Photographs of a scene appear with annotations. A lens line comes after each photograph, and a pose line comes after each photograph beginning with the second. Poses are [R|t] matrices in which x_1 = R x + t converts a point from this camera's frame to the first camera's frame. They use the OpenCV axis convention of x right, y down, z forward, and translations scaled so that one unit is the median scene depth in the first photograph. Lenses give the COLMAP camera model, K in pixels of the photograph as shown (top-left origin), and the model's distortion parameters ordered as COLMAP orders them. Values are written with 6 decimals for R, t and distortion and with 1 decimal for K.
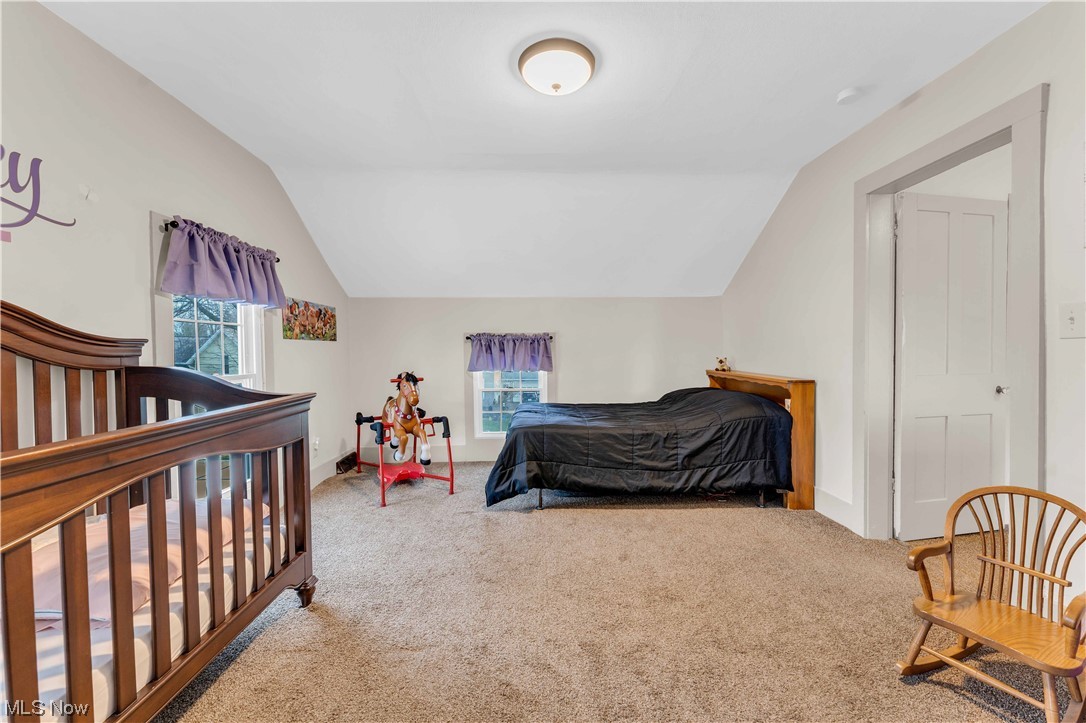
lens RADIAL K [[438.9, 0, 541.9], [0, 438.9, 362.4], [0, 0, 1]] dist [-0.001073, -0.000607]
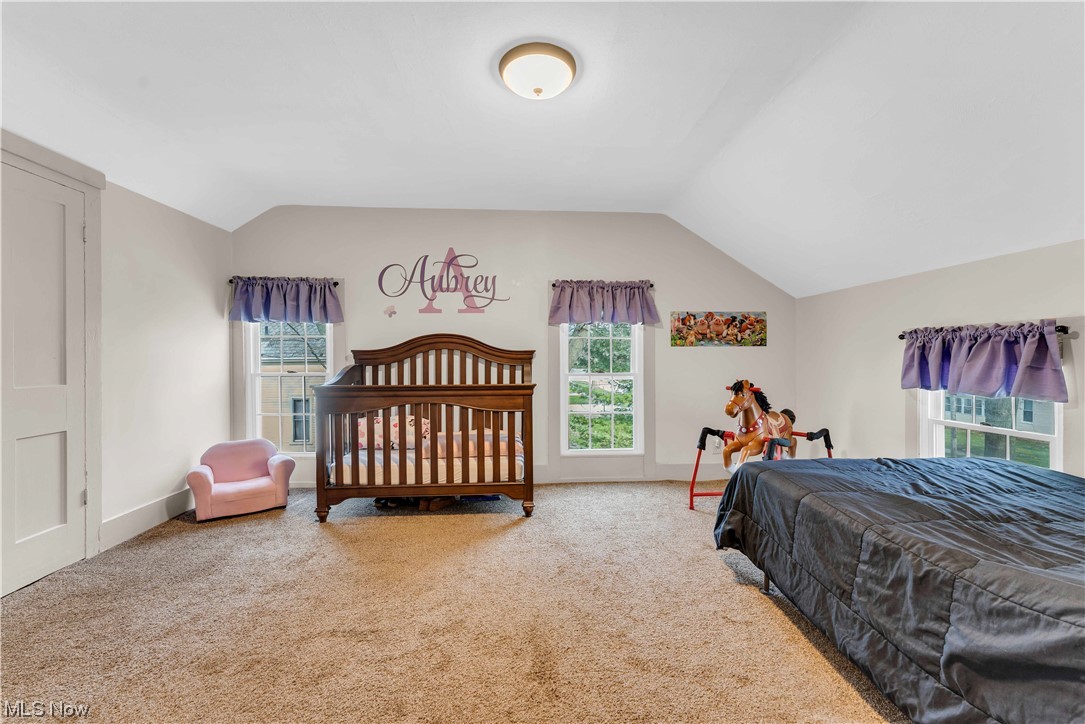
lens RADIAL K [[439.0, 0, 542.5], [0, 439.0, 362.0], [0, 0, 1]] dist [0.001046, -0.000355]
pose [[0.023196, 0.018252, -0.999564, 0.632427], [-0.027410, 0.999469, 0.017614, -0.021588], [0.999355, 0.026990, 0.023684, 0.608241]]
